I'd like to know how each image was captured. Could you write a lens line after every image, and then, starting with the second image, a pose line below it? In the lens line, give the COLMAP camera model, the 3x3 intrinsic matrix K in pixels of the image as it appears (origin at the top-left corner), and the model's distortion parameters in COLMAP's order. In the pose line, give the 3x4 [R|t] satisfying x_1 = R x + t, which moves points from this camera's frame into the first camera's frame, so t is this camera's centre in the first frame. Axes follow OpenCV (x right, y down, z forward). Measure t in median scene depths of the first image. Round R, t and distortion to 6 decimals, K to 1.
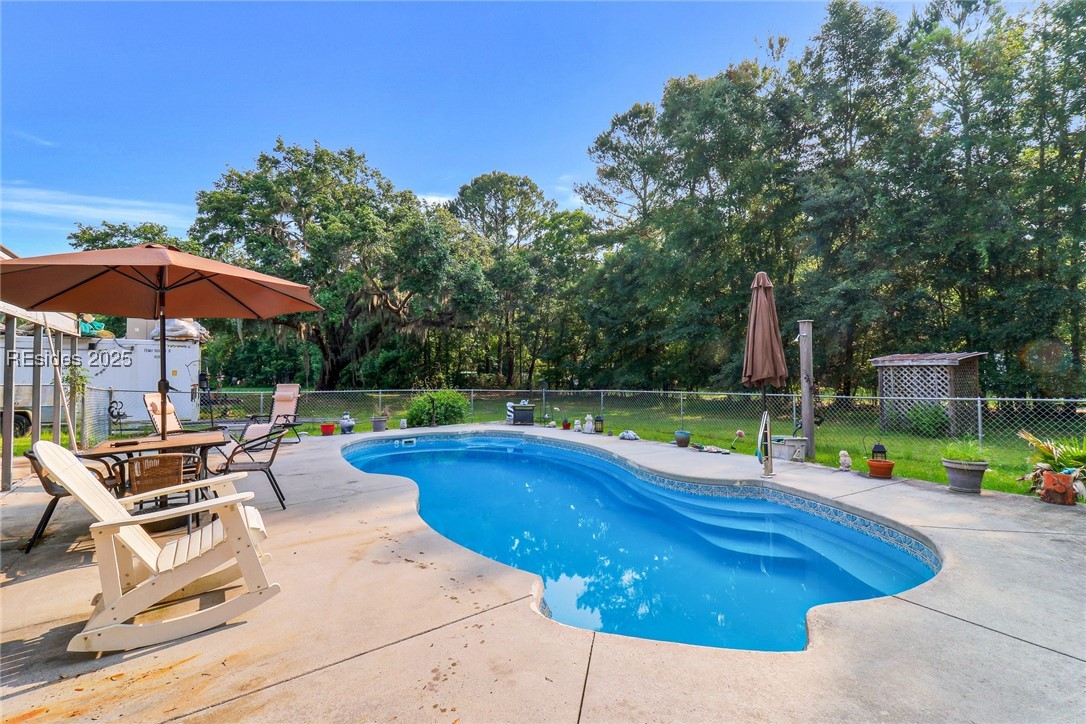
lens RADIAL K [[506.3, 0, 542.9], [0, 506.3, 365.7], [0, 0, 1]] dist [-0.002129, 0.001010]
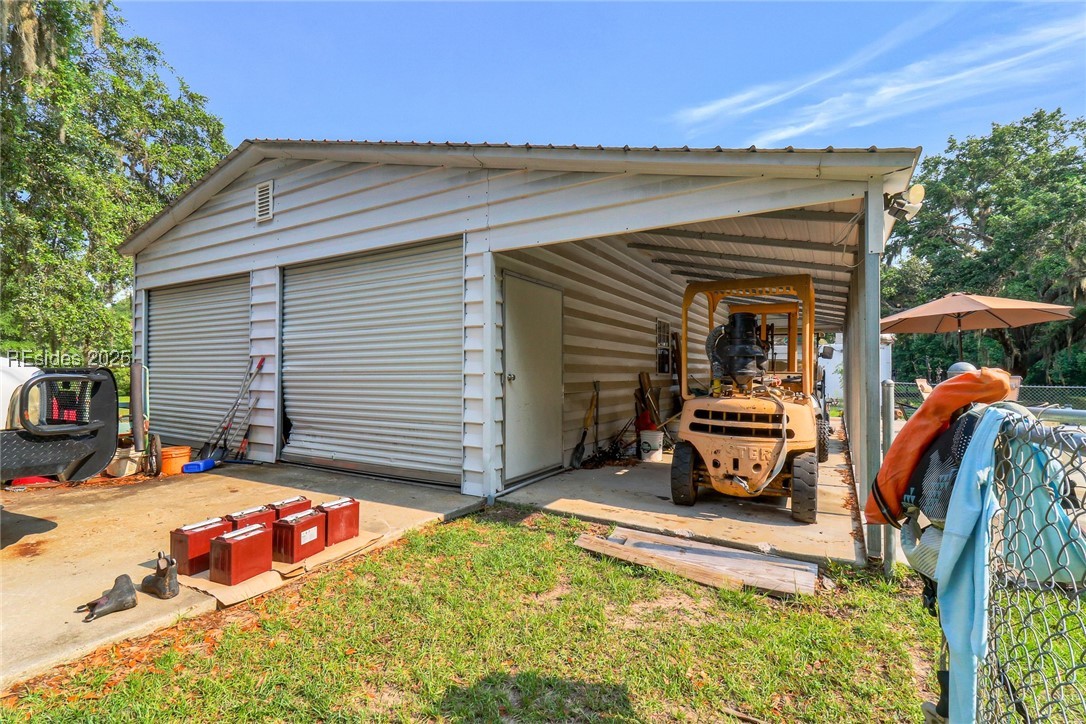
lens RADIAL K [[506.3, 0, 542.4], [0, 506.3, 366.5], [0, 0, 1]] dist [-0.002129, 0.001010]
pose [[0.433856, -0.006812, -0.900956, 0.028553], [0.010012, 0.999946, -0.002739, 0.001193], [0.900927, -0.007832, 0.433901, -0.157926]]
